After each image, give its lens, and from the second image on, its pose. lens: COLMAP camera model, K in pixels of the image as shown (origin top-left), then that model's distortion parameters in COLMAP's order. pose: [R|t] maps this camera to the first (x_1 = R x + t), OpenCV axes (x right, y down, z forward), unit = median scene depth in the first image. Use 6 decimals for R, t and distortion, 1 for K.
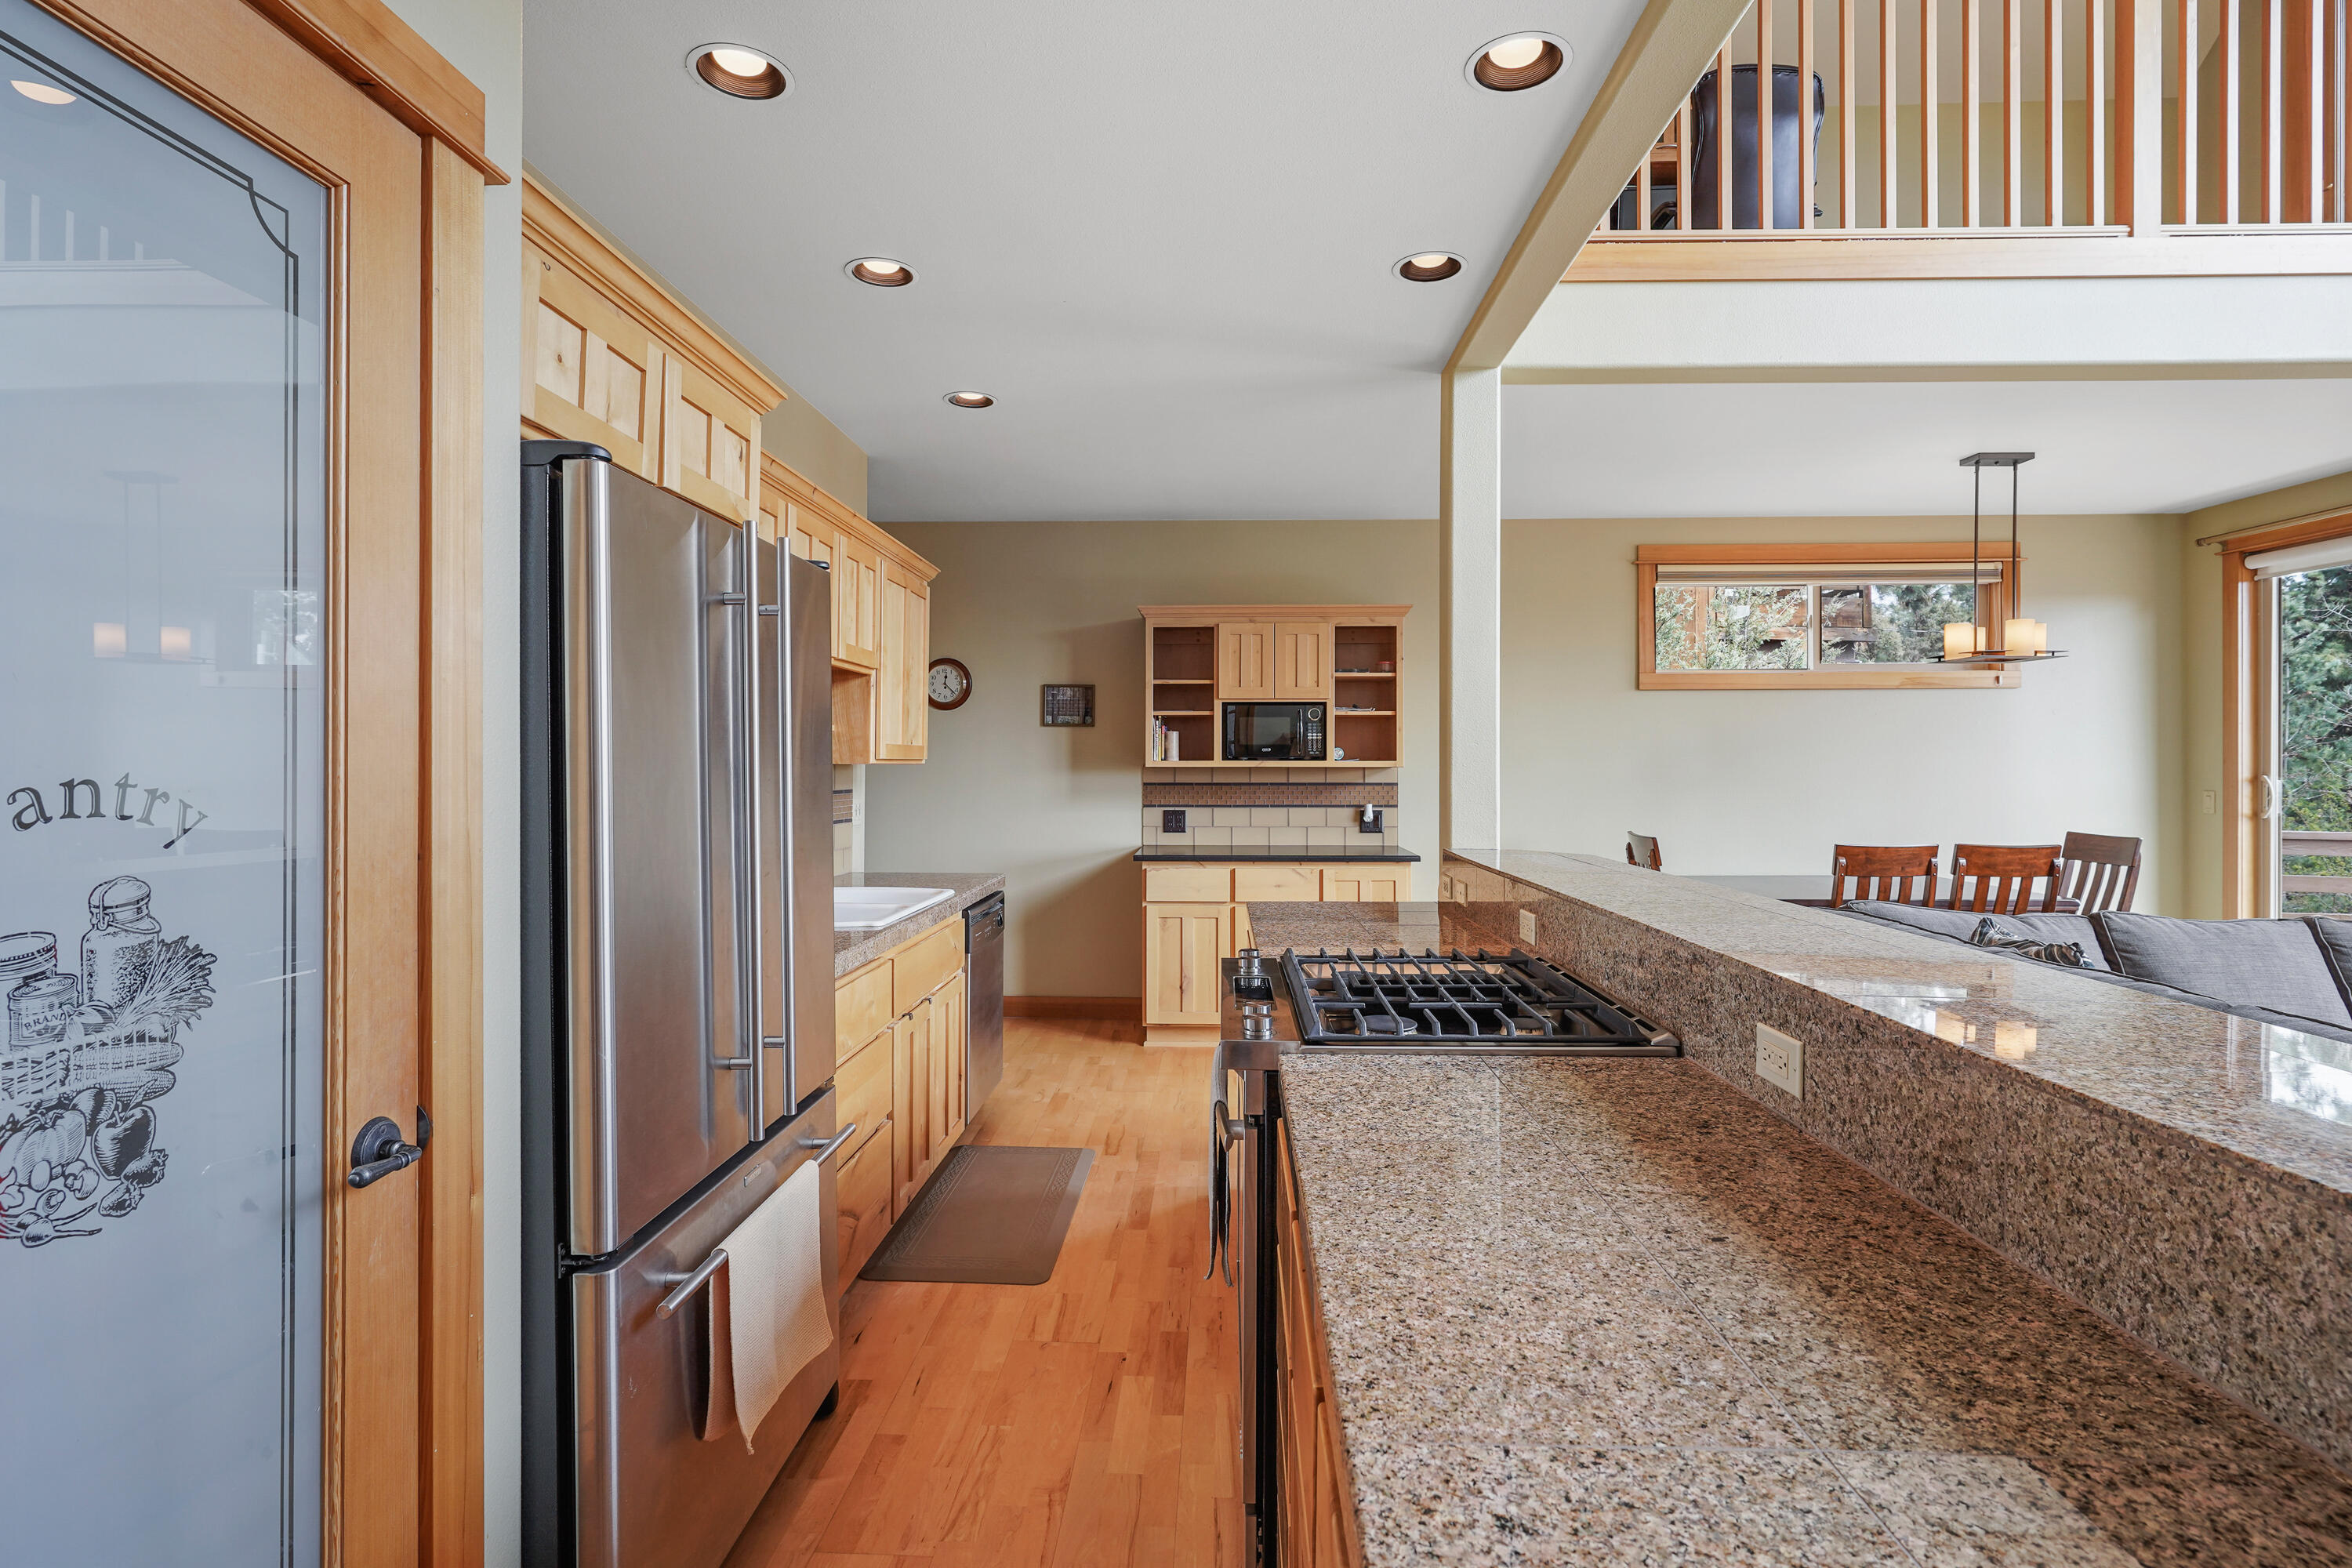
lens RADIAL K [[1152.3, 0, 1196.5], [0, 1152.3, 761.5], [0, 0, 1]] dist [-0.004937, 0.006175]
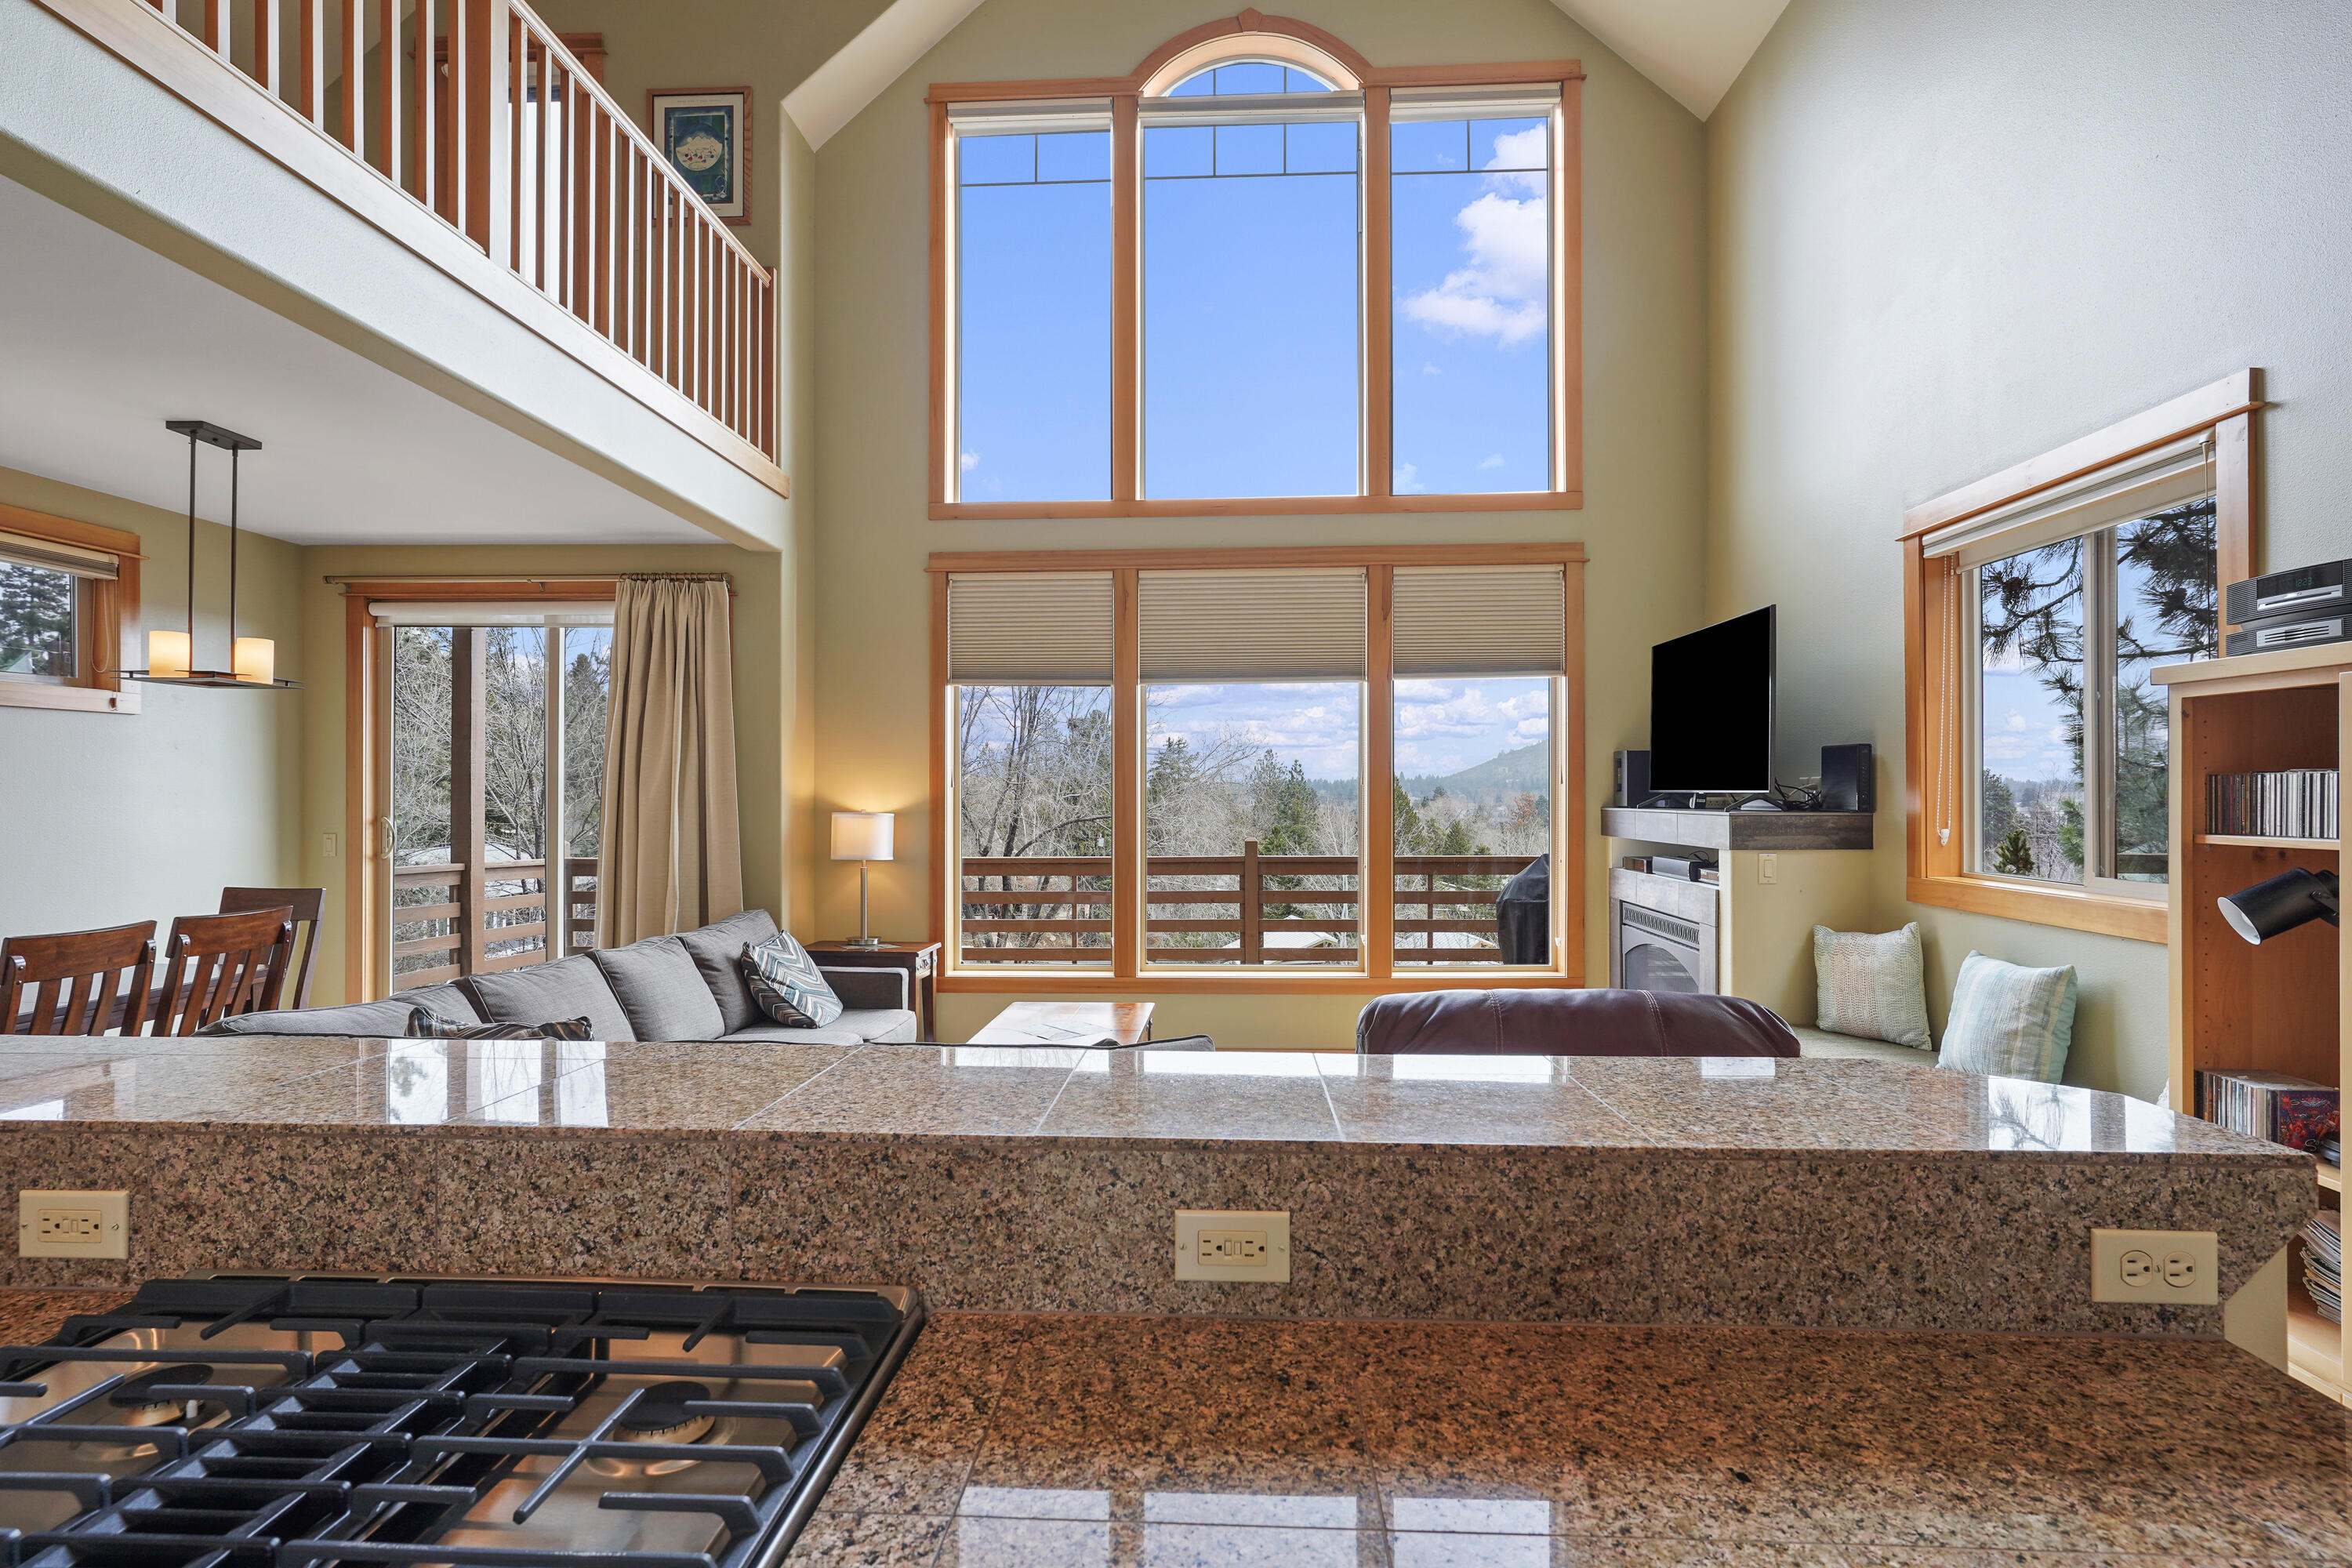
lens RADIAL K [[1127.3, 0, 1178.7], [0, 1127.3, 787.2], [0, 0, 1]] dist [-0.003639, 0.001174]
pose [[0.023435, 0.003574, 0.999719, -0.078649], [-0.002491, 0.999991, -0.003516, -0.014851], [-0.999722, -0.002408, 0.023443, 0.312112]]
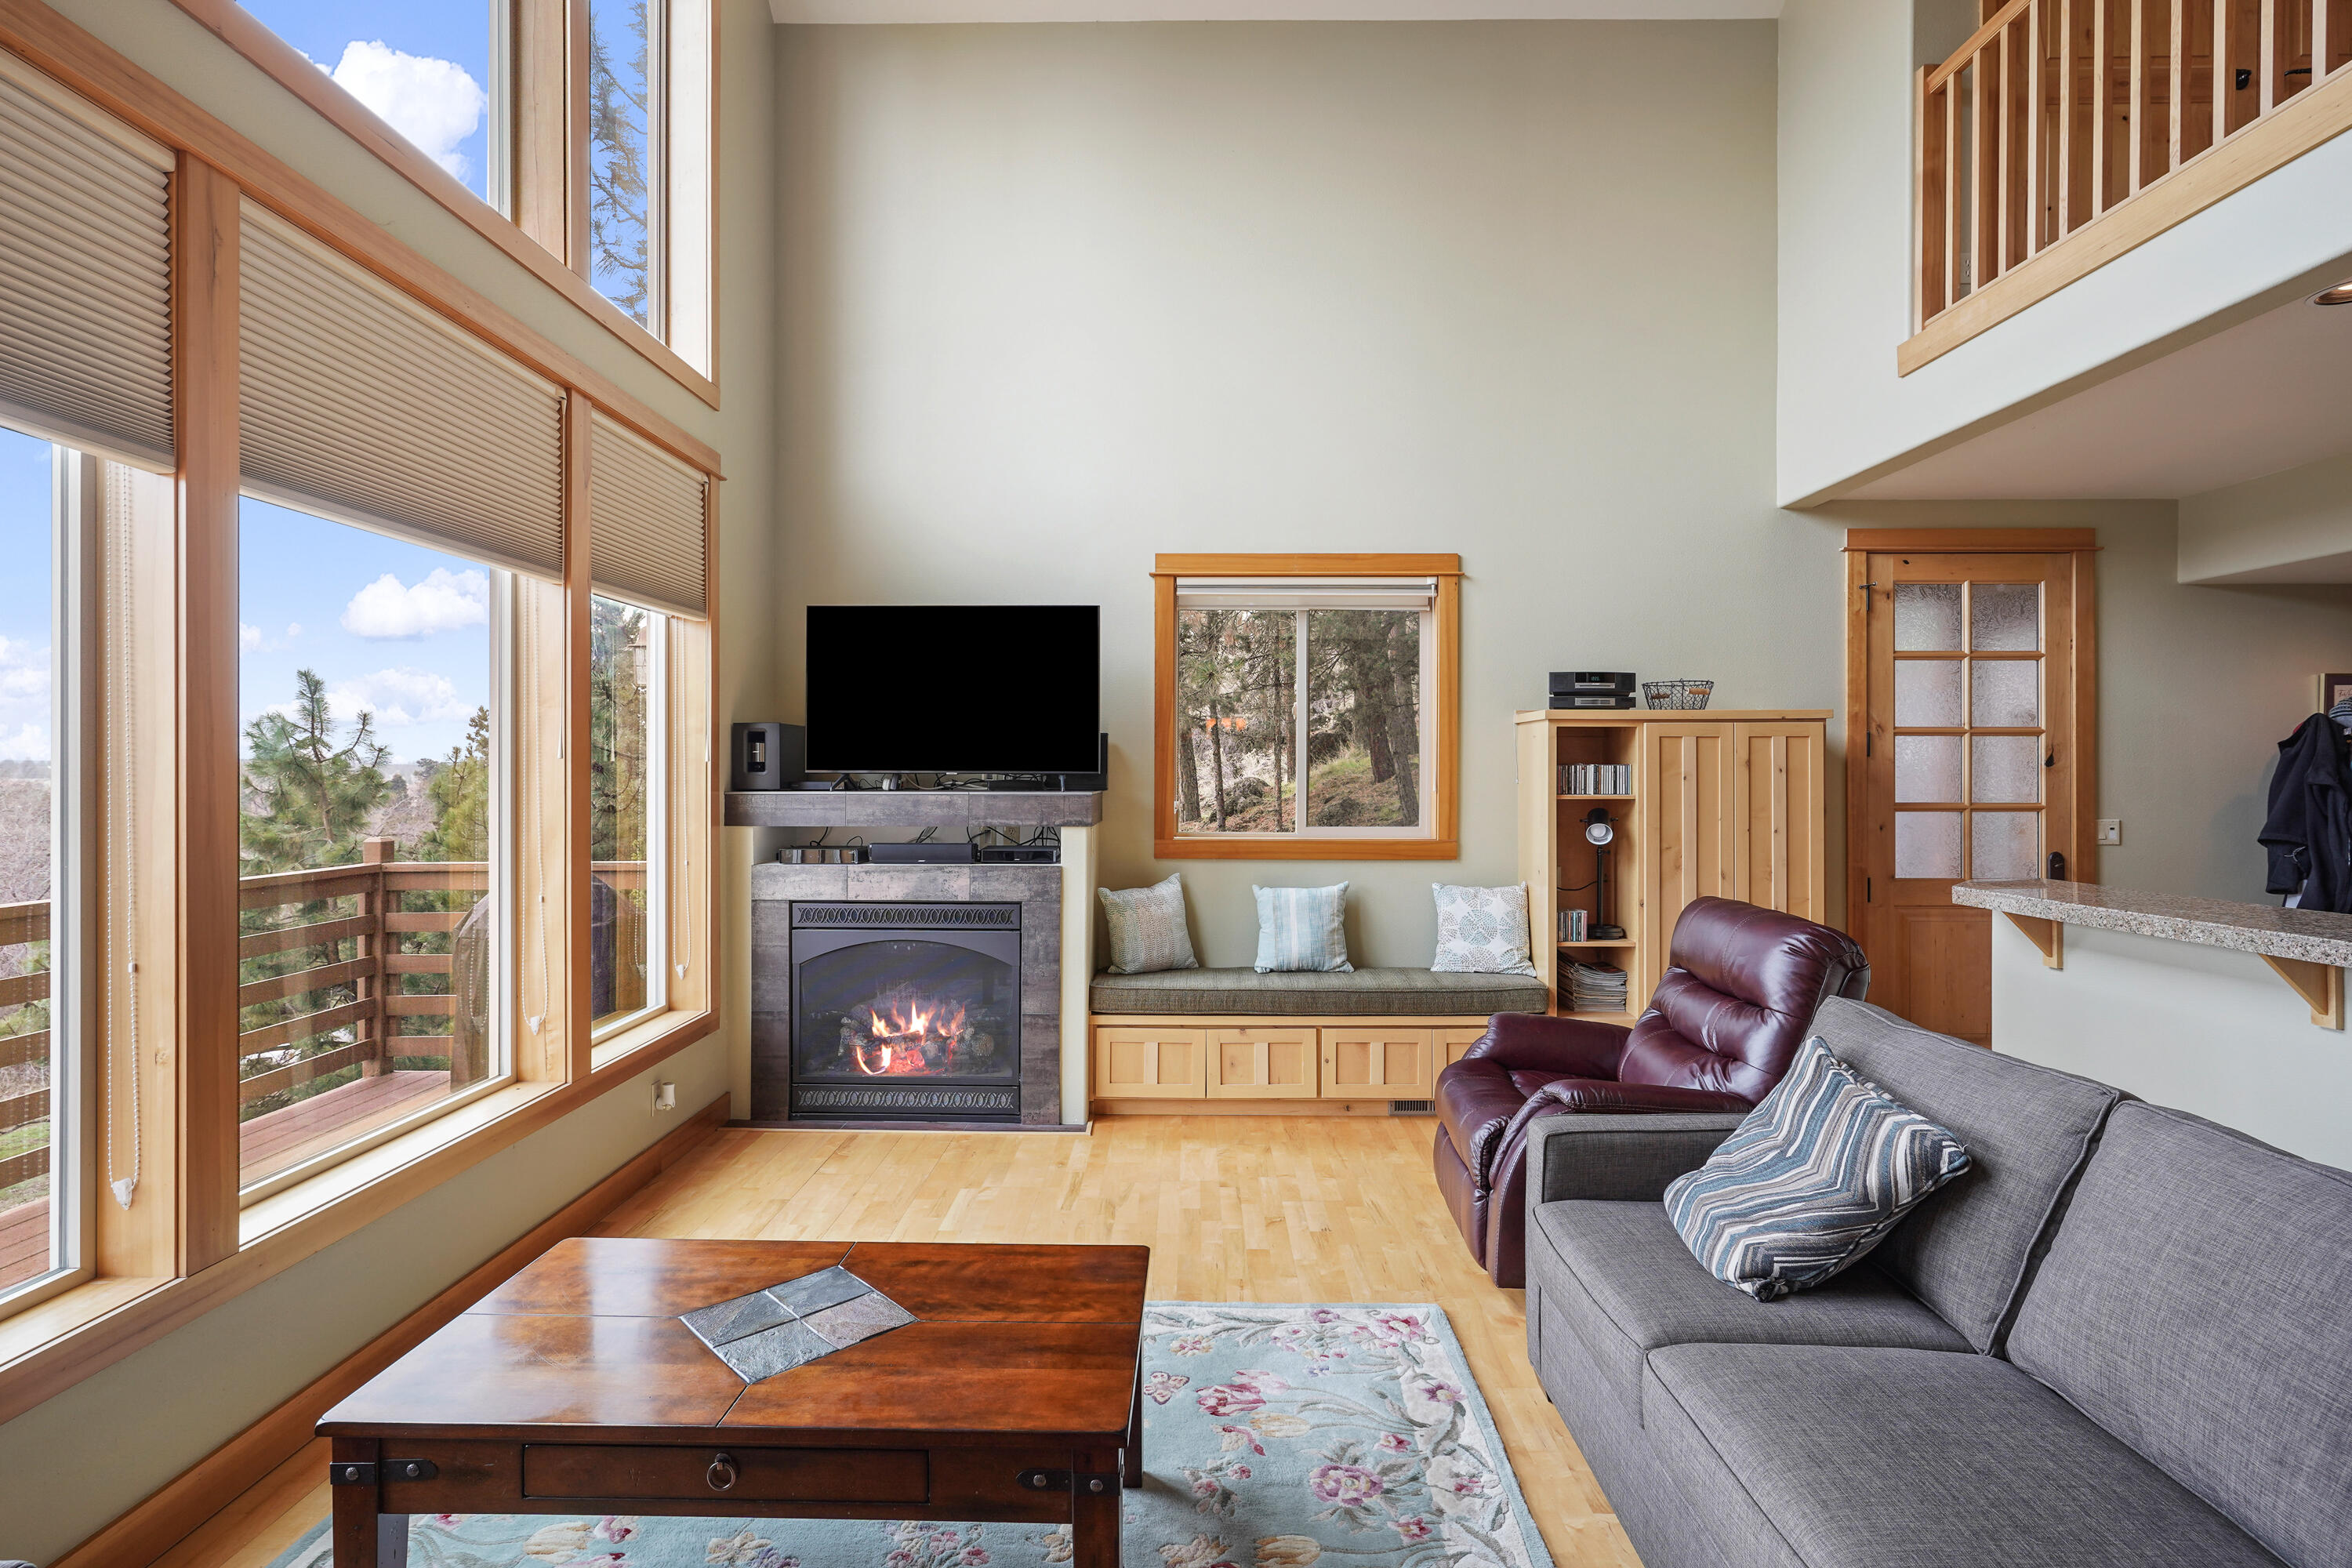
lens RADIAL K [[1127.9, 0, 1176.0], [0, 1127.9, 784.0], [0, 0, 1]] dist [-0.002240, 0.000408]
pose [[-0.999912, -0.001883, -0.013142, 0.759072], [-0.001946, 0.999987, 0.004746, -0.010702], [0.013133, 0.004772, -0.999902, 0.859103]]
